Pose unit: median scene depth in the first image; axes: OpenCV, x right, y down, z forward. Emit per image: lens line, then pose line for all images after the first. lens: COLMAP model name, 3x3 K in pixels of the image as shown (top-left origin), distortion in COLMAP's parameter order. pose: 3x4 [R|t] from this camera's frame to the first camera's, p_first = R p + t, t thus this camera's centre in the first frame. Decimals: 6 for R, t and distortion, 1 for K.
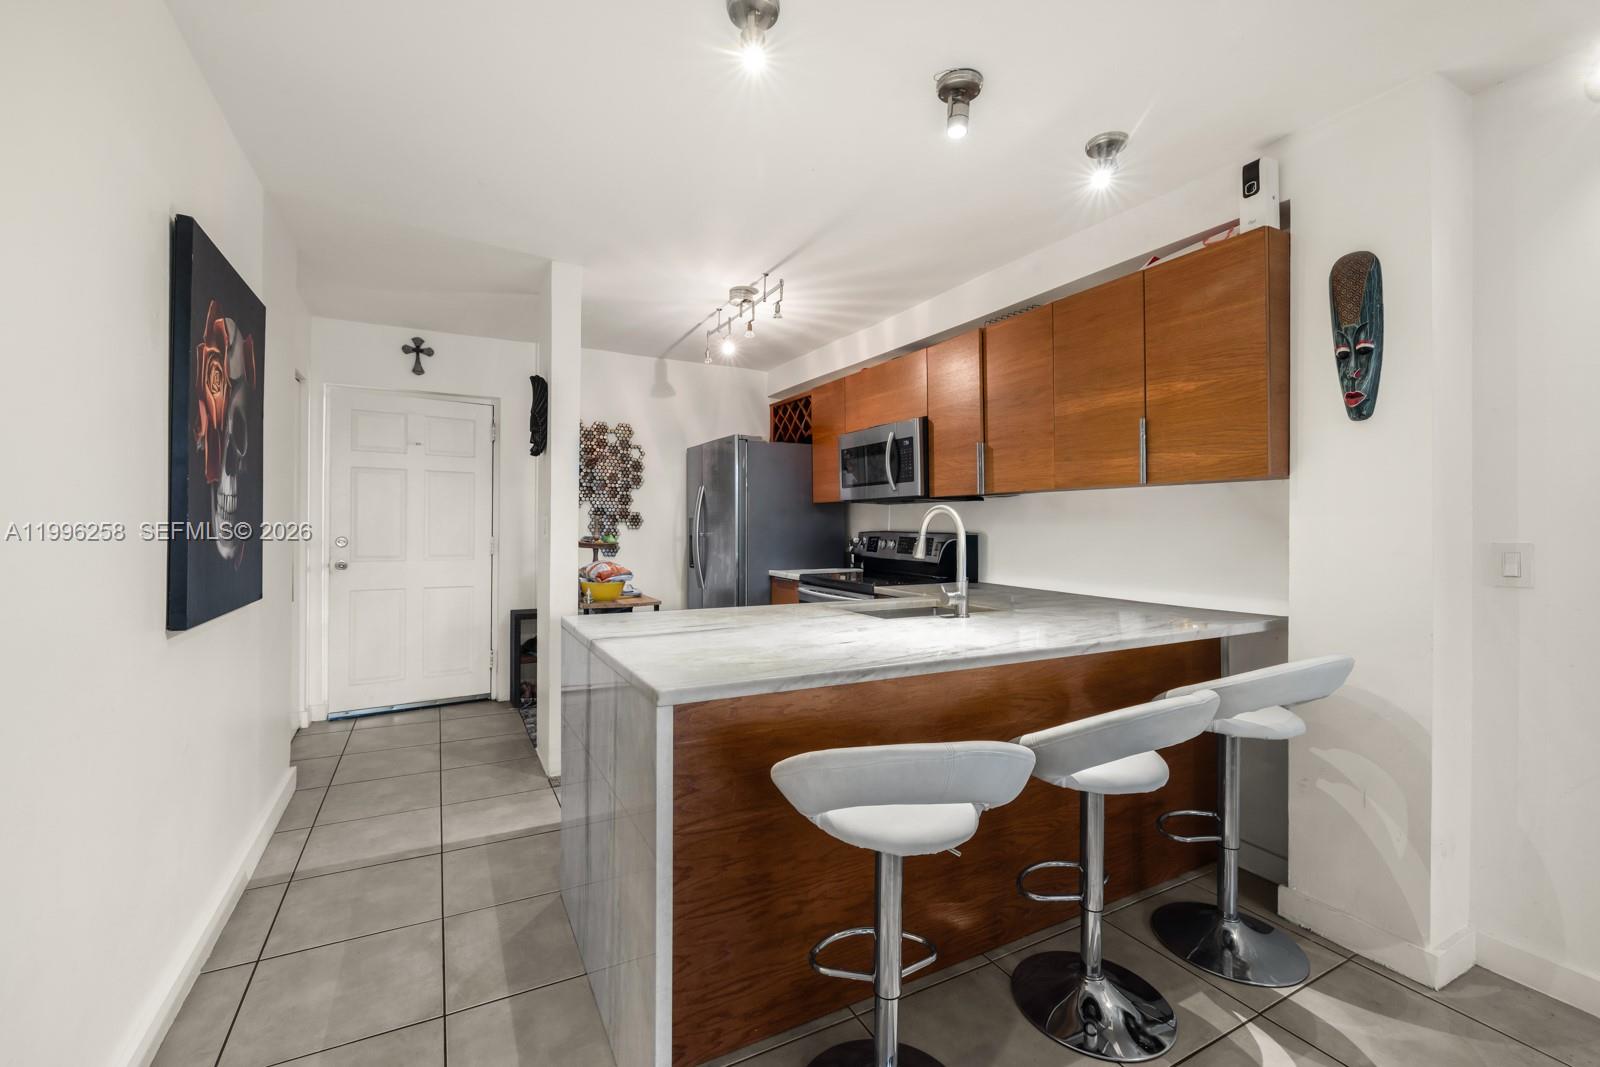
lens RADIAL K [[682.9, 0, 800.0], [0, 682.9, 533.5], [0, 0, 1]] dist [0.001620, 0.000213]
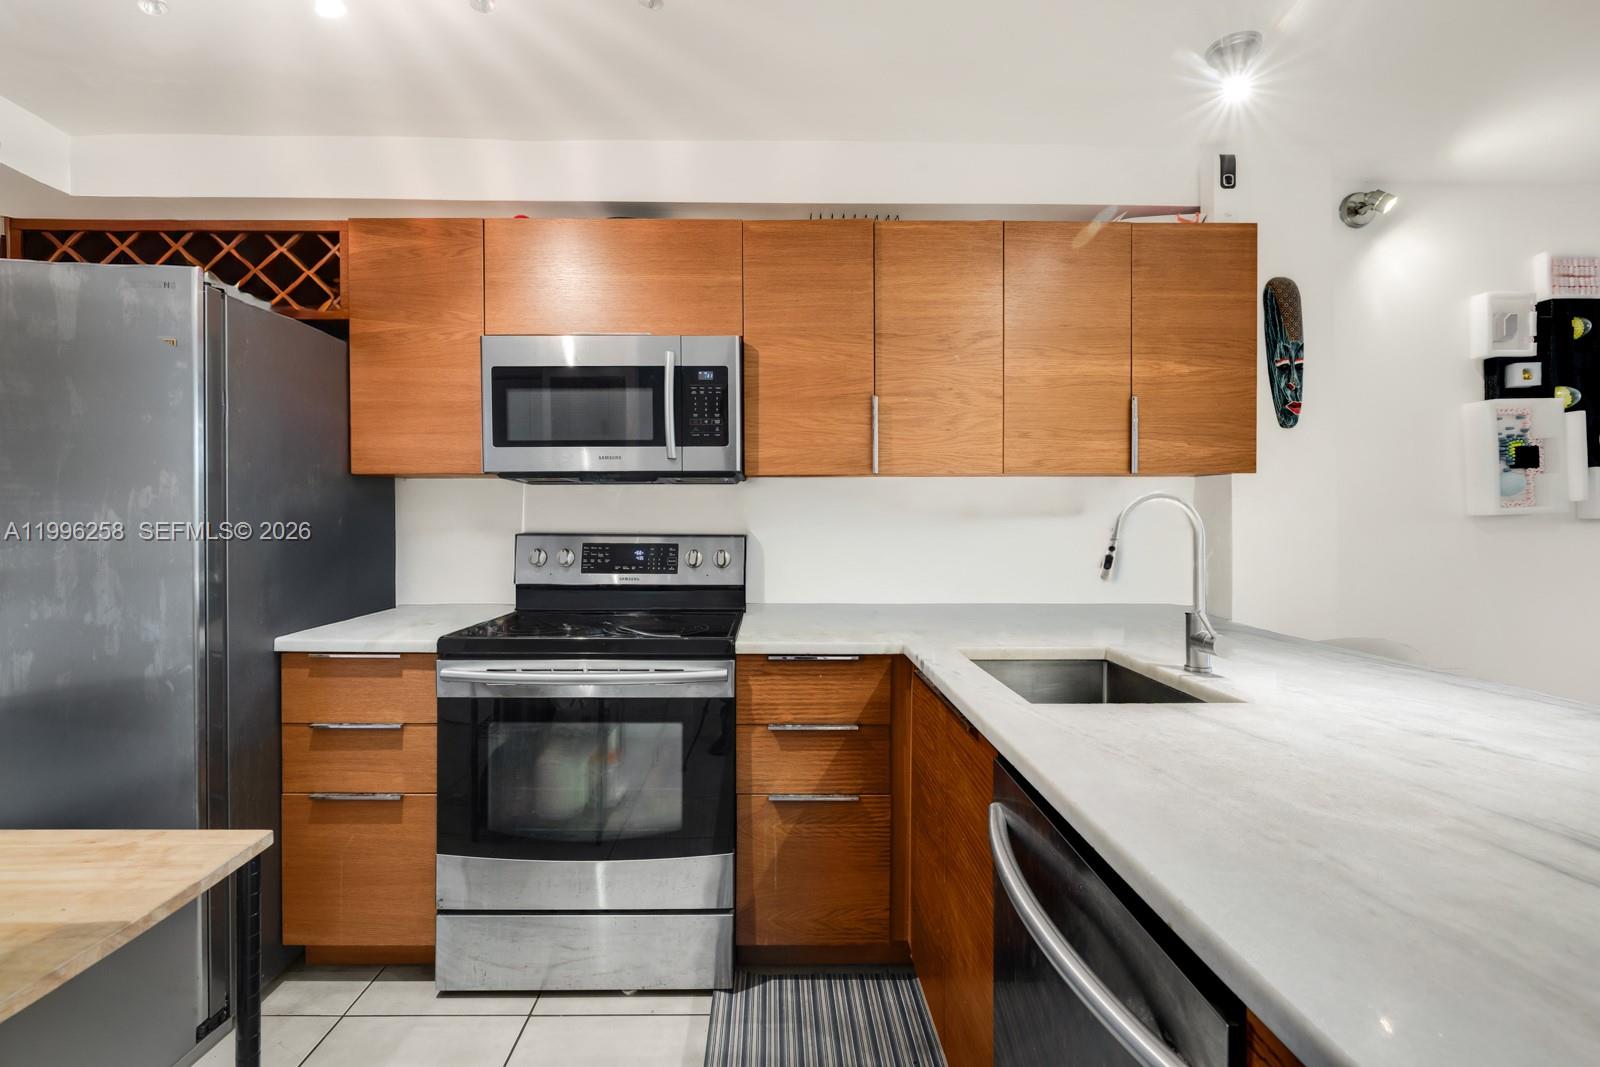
lens RADIAL K [[731.2, 0, 800.0], [0, 731.2, 533.5], [0, 0, 1]] dist [-0.001179, -0.000089]
pose [[0.461947, -0.010057, 0.886850, -0.354289], [0.011303, 0.999921, 0.005452, -0.004771], [-0.886835, 0.007506, 0.462025, 0.665692]]
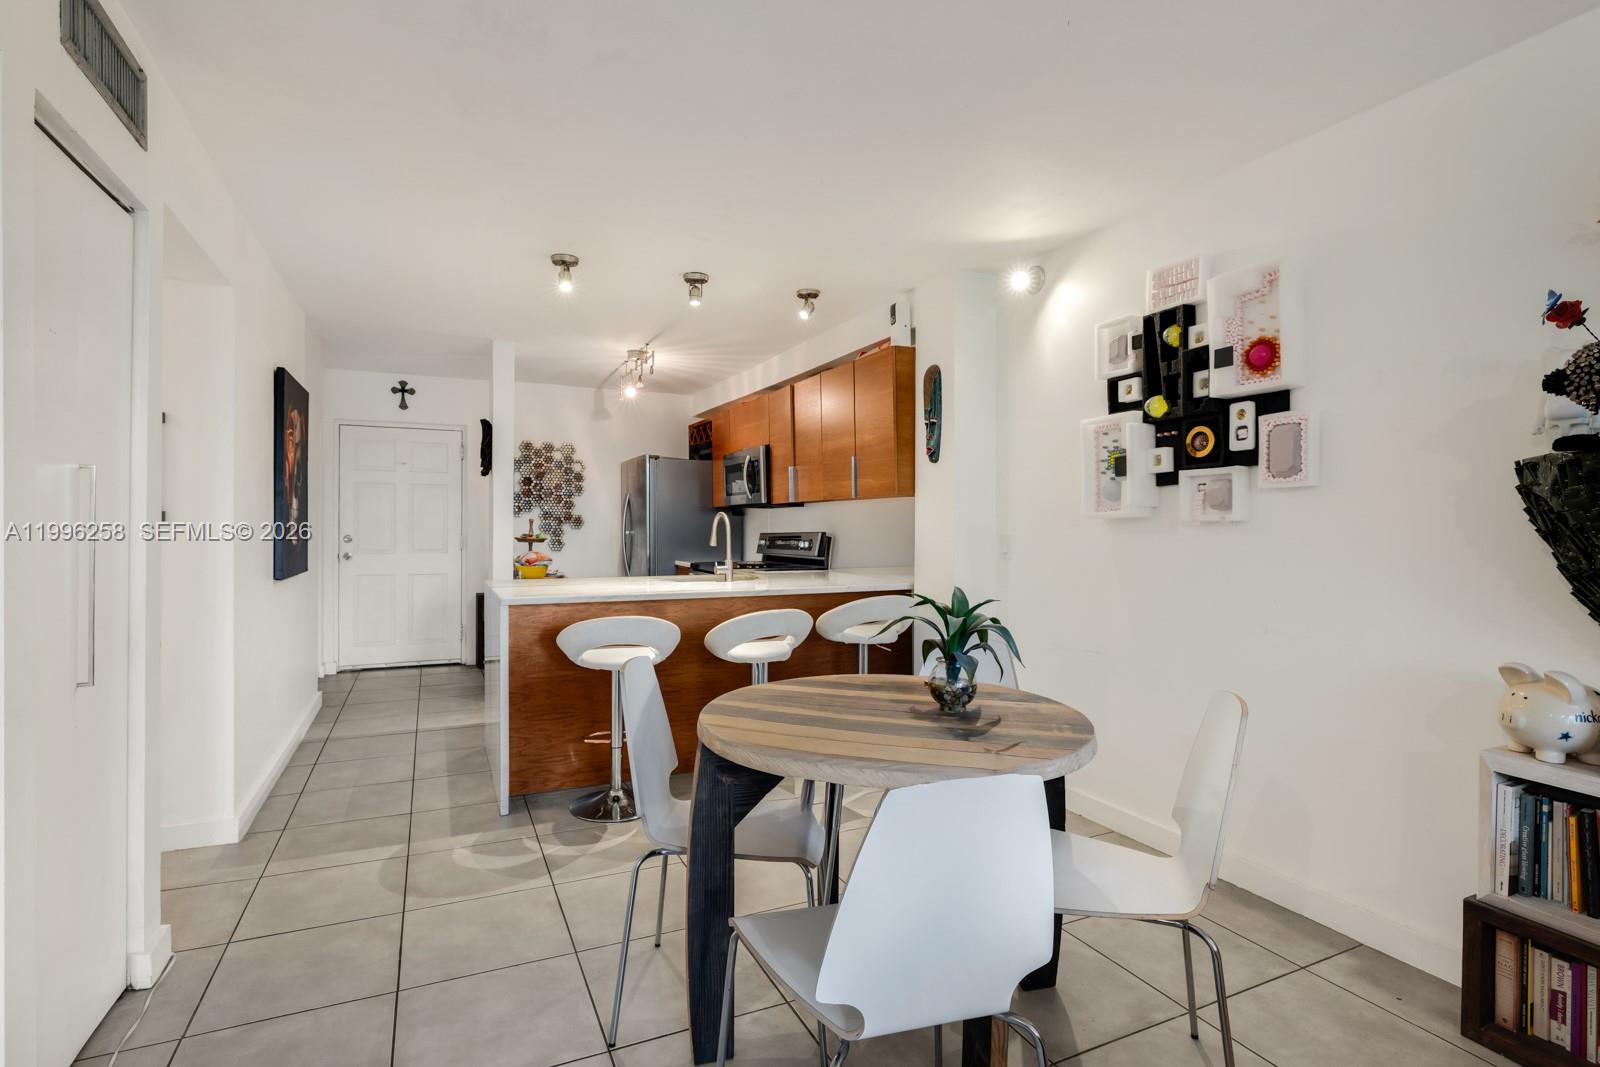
lens RADIAL K [[770.3, 0, 799.7], [0, 770.3, 538.6], [0, 0, 1]] dist [0.000152, -0.000014]
pose [[0.999104, -0.002405, -0.042251, 0.310739], [0.002623, 0.999984, 0.005100, 0.007424], [0.042238, -0.005207, 0.999094, -0.526563]]
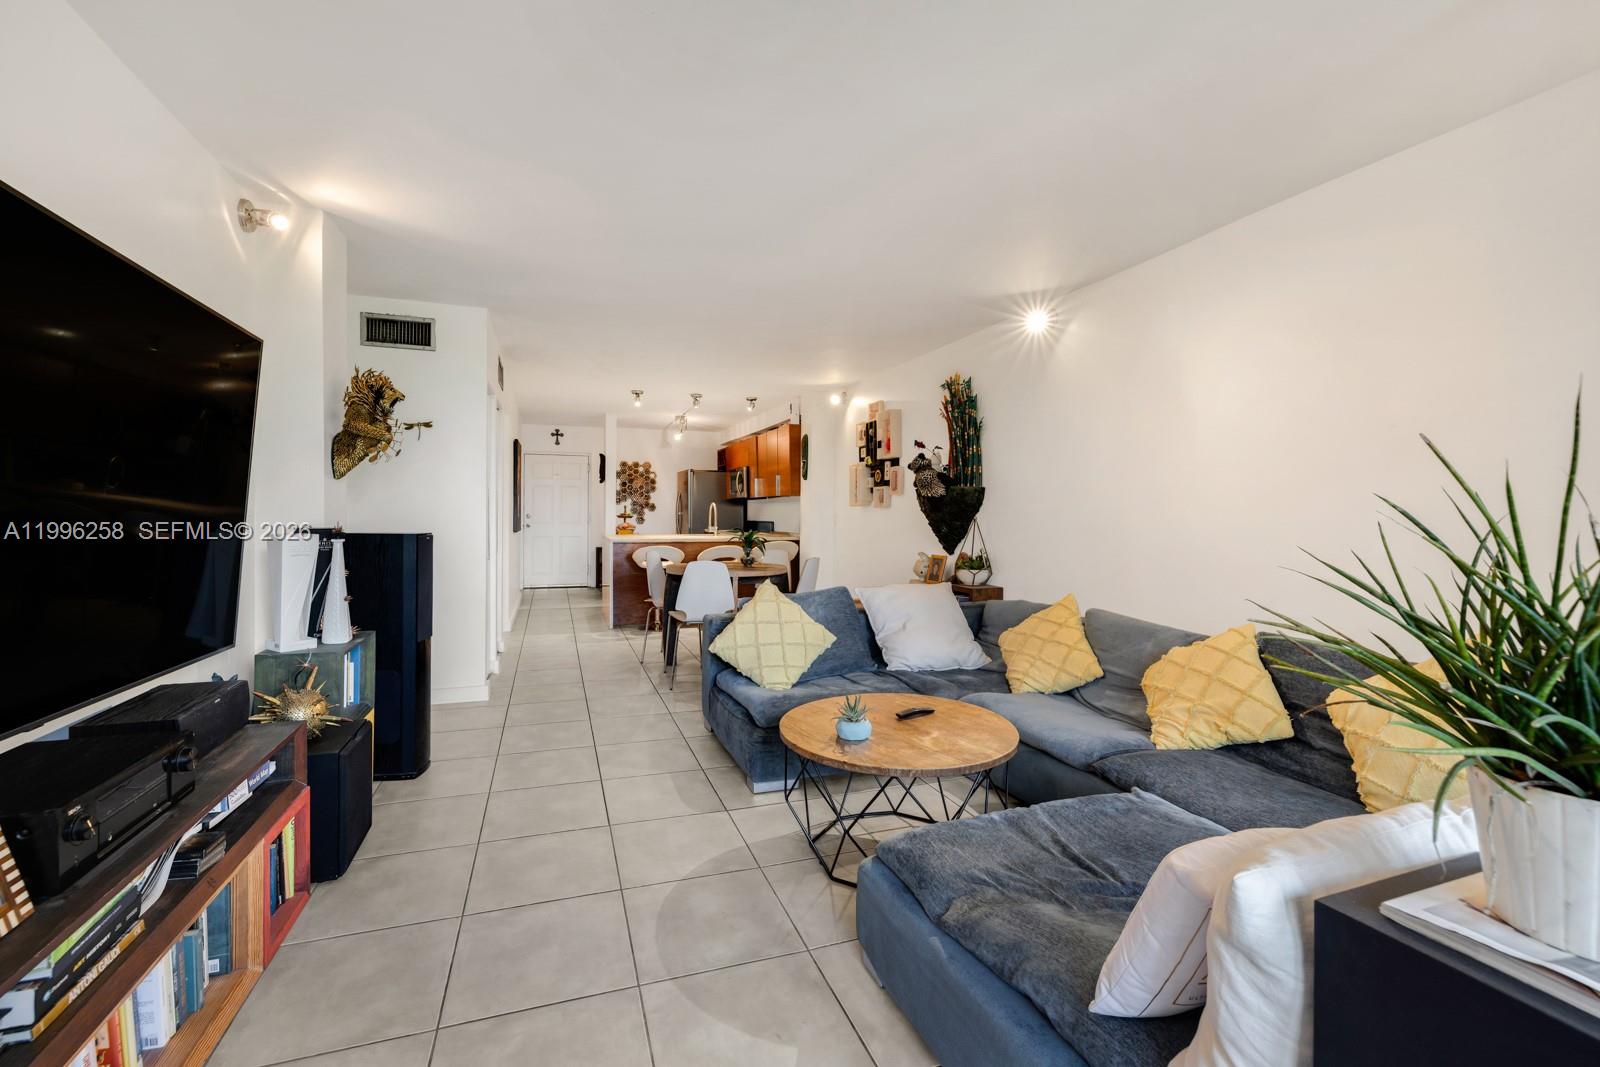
lens RADIAL K [[682.9, 0, 800.0], [0, 682.9, 533.5], [0, 0, 1]] dist [0.001620, 0.000213]
pose [[0.990495, 0.003856, -0.137494, 0.728600], [-0.000977, 0.999779, 0.020998, 0.025504], [0.137544, -0.020664, 0.990280, -1.500806]]
